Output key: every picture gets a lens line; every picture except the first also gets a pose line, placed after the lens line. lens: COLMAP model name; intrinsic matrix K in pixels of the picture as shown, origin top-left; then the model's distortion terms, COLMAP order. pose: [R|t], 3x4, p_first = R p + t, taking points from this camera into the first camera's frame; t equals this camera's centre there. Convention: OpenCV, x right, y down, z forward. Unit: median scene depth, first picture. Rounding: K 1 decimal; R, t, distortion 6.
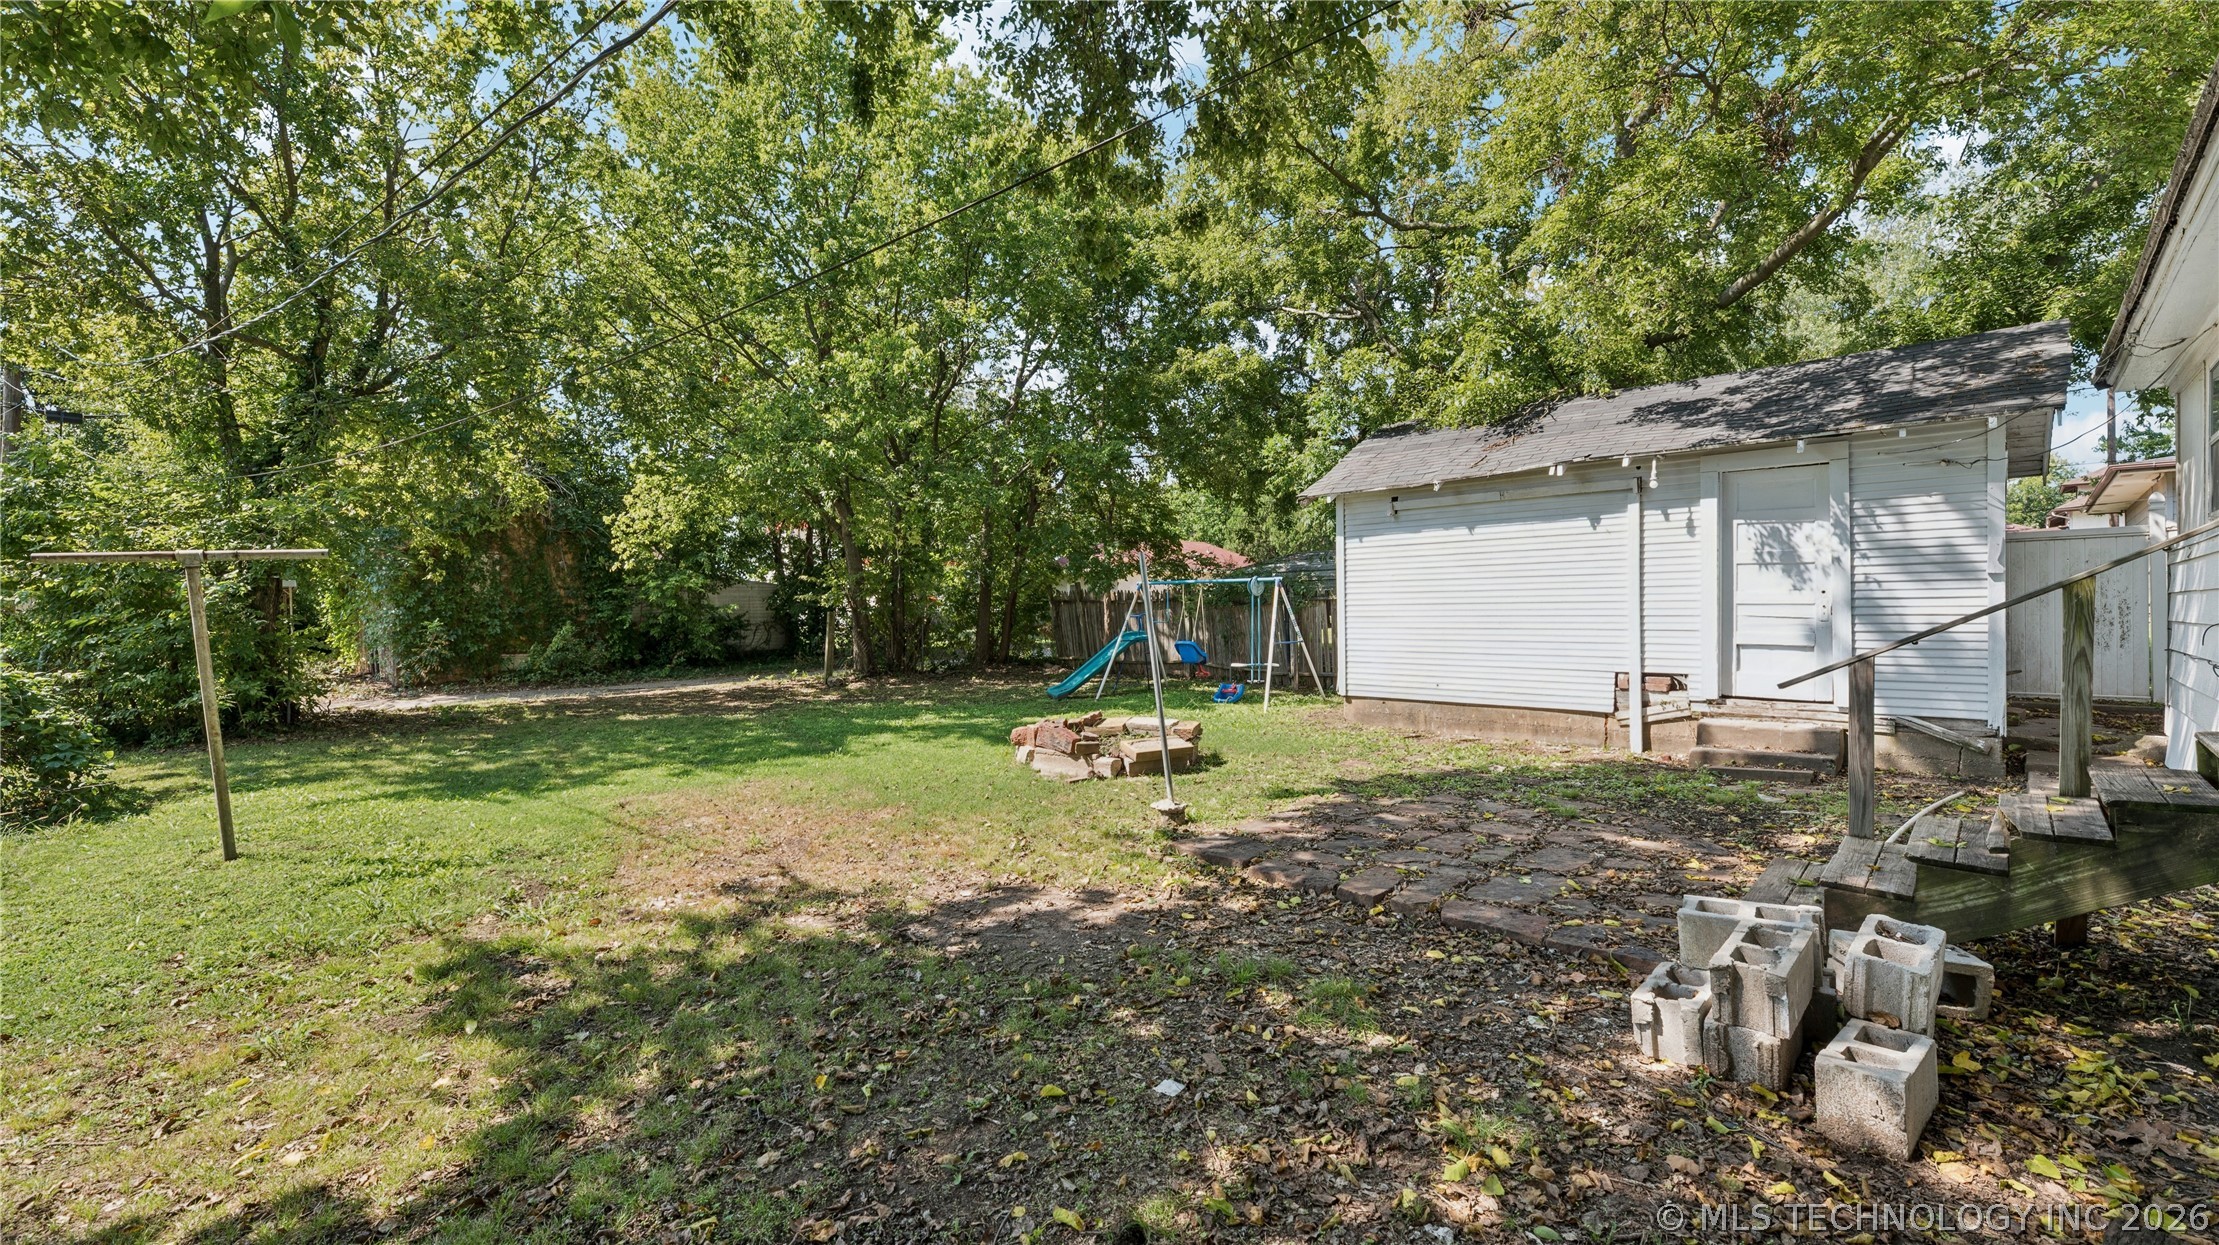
lens RADIAL K [[895.4, 0, 1123.0], [0, 895.4, 616.1], [0, 0, 1]] dist [0.003316, 0.000553]
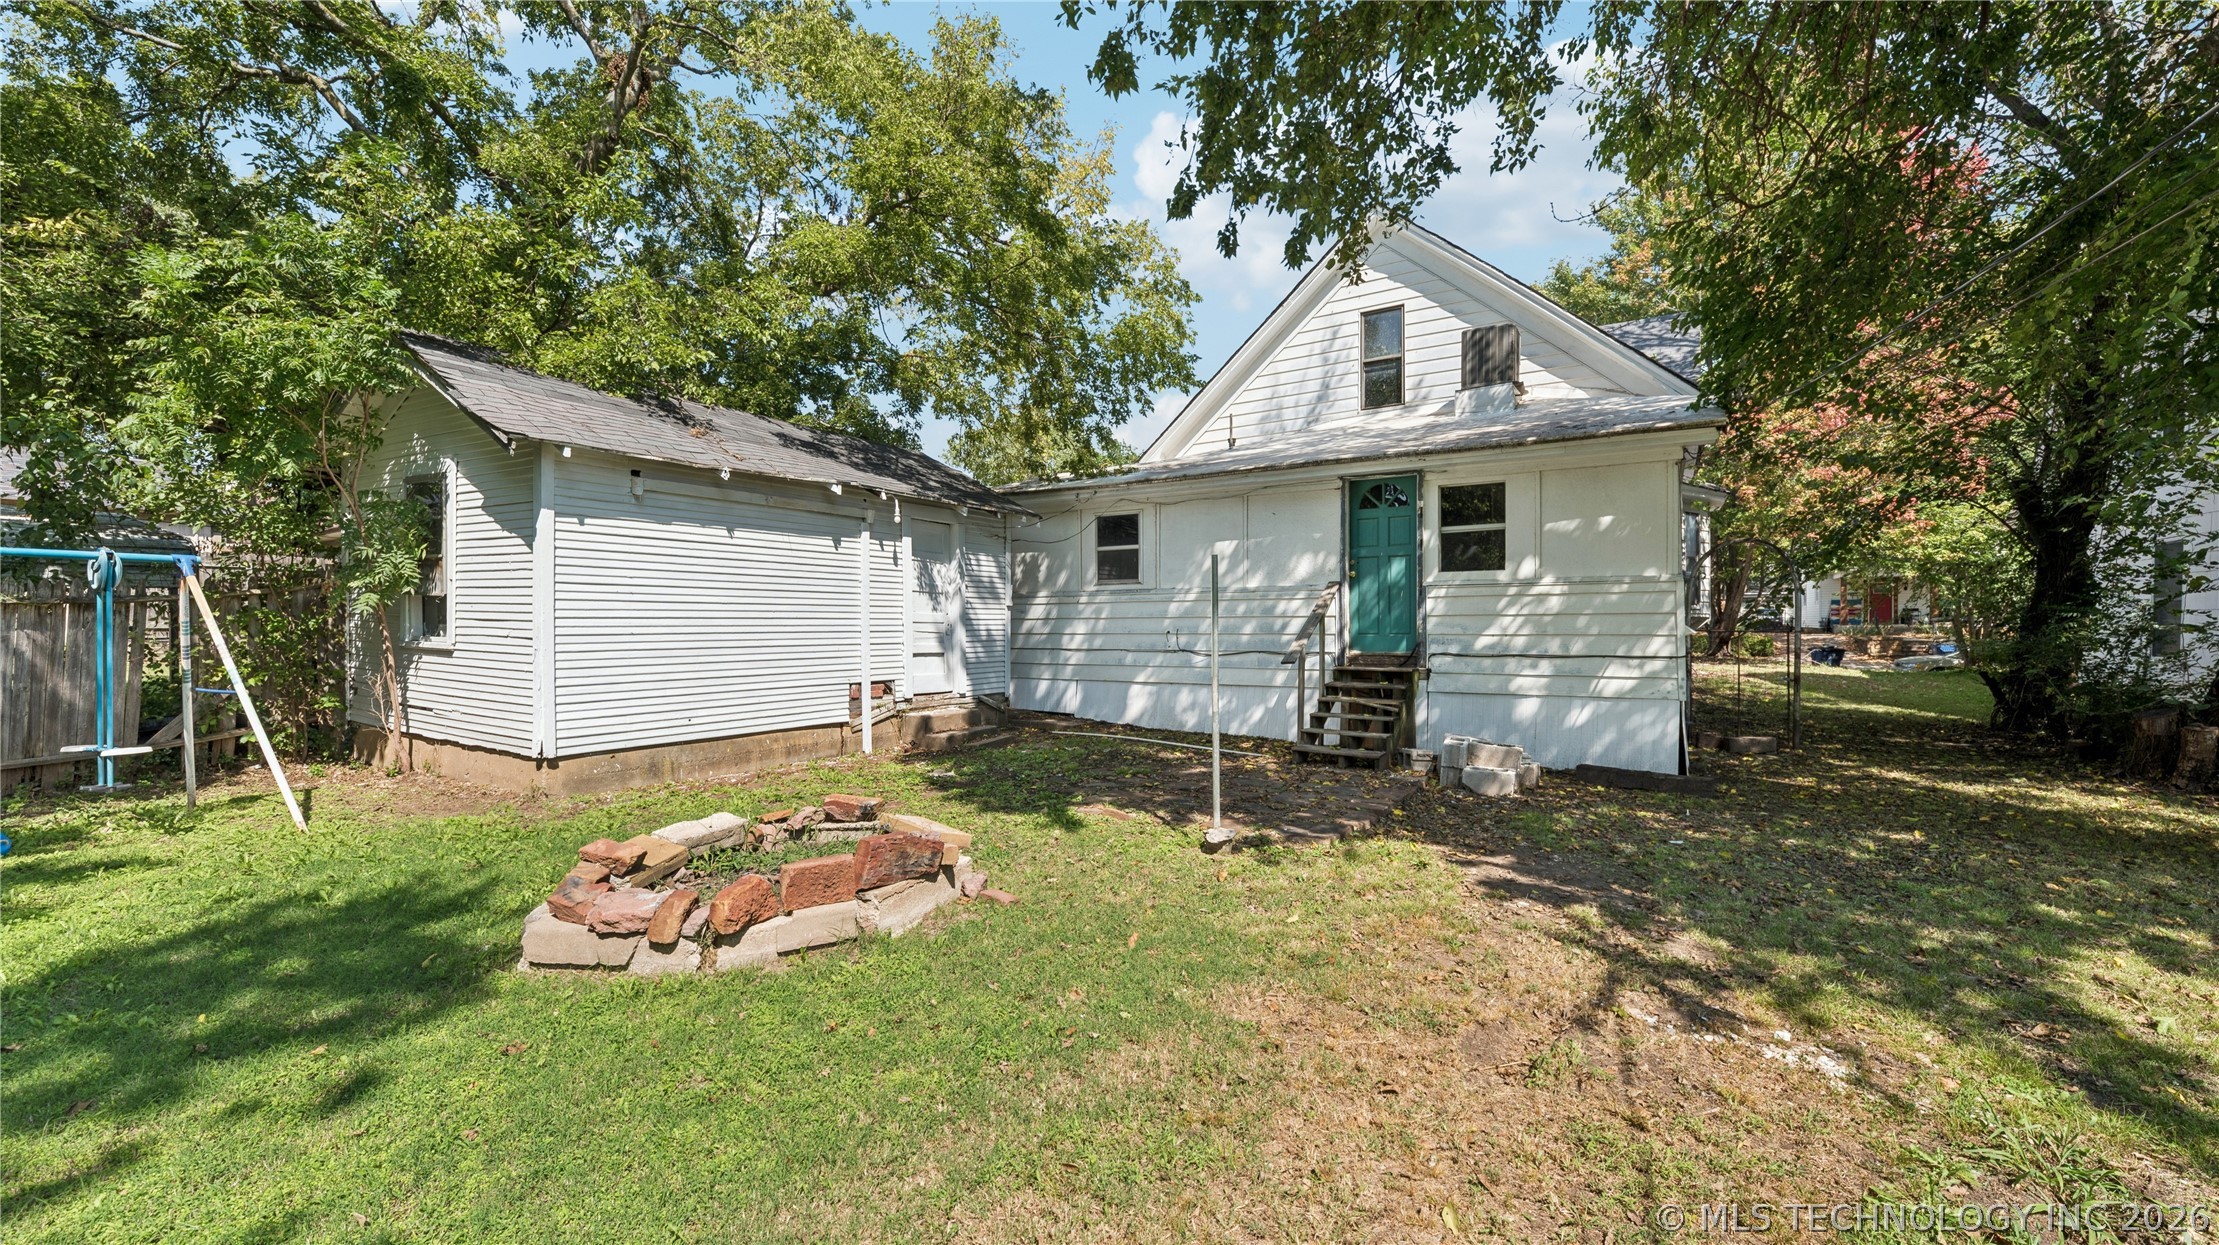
lens RADIAL K [[895.4, 0, 1124.3], [0, 895.4, 627.0], [0, 0, 1]] dist [0.003316, 0.000553]
pose [[-0.212673, 0.004656, 0.977112, -0.618505], [0.012648, 0.999918, -0.002011, 0.000830], [-0.977042, 0.011931, -0.212714, 0.958349]]
